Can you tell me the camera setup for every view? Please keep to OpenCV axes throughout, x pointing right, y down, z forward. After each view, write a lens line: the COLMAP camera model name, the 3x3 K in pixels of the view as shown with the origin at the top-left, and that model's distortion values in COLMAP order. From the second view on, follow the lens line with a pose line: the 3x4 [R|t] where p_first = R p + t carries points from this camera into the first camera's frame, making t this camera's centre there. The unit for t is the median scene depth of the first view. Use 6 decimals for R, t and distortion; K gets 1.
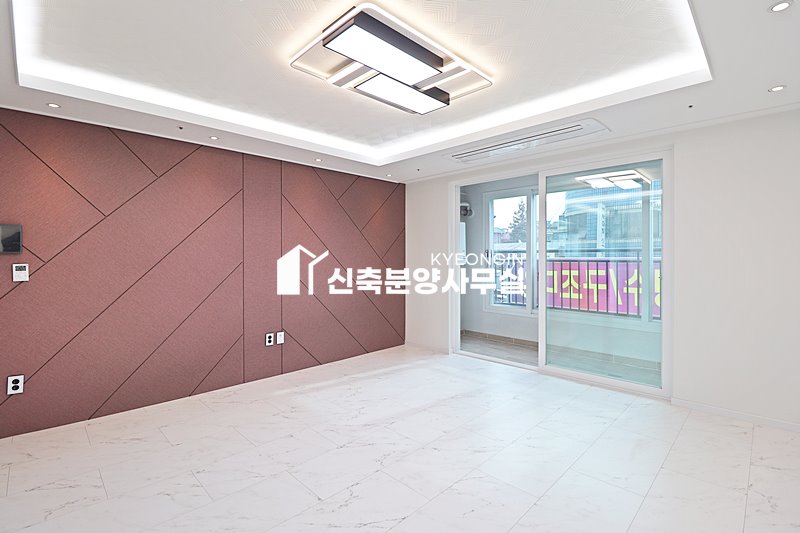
lens RADIAL K [[372.3, 0, 401.8], [0, 372.3, 261.6], [0, 0, 1]] dist [-0.002805, -0.010425]
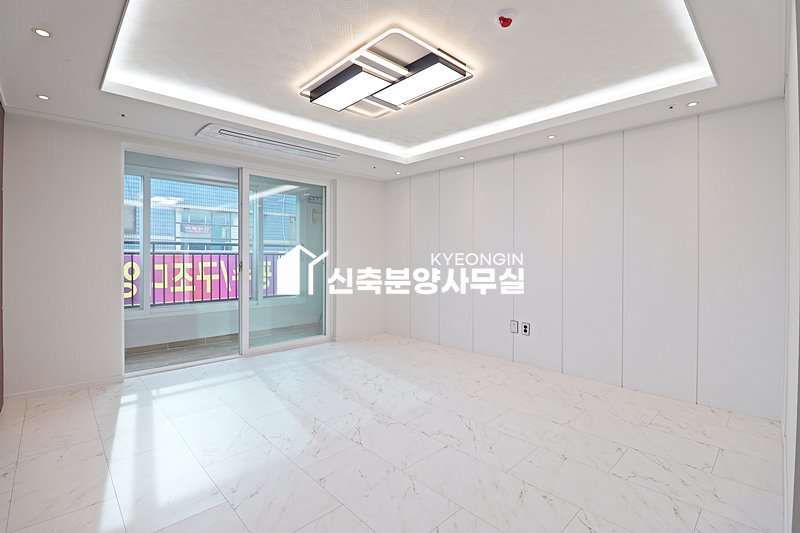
lens RADIAL K [[372.3, 0, 394.6], [0, 372.3, 258.6], [0, 0, 1]] dist [-0.002805, -0.010425]
pose [[0.020628, -0.005989, 0.999769, -0.571089], [0.009746, 0.999936, 0.005789, 0.012433], [-0.999740, 0.009624, 0.020685, 0.463684]]
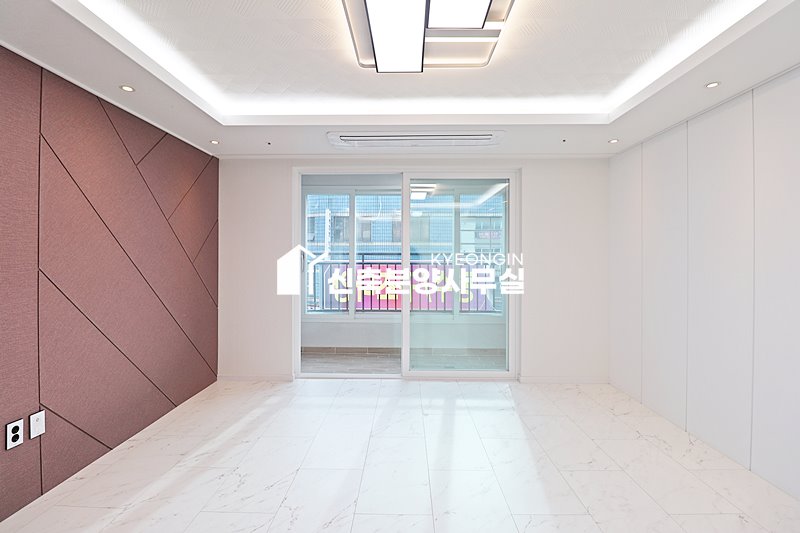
lens RADIAL K [[372.3, 0, 389.5], [0, 372.3, 259.9], [0, 0, 1]] dist [-0.002805, -0.010425]
pose [[0.718305, -0.001614, 0.695727, -0.290422], [0.006320, 0.999971, -0.004205, -0.007631], [-0.695700, 0.007418, 0.718294, 0.285625]]
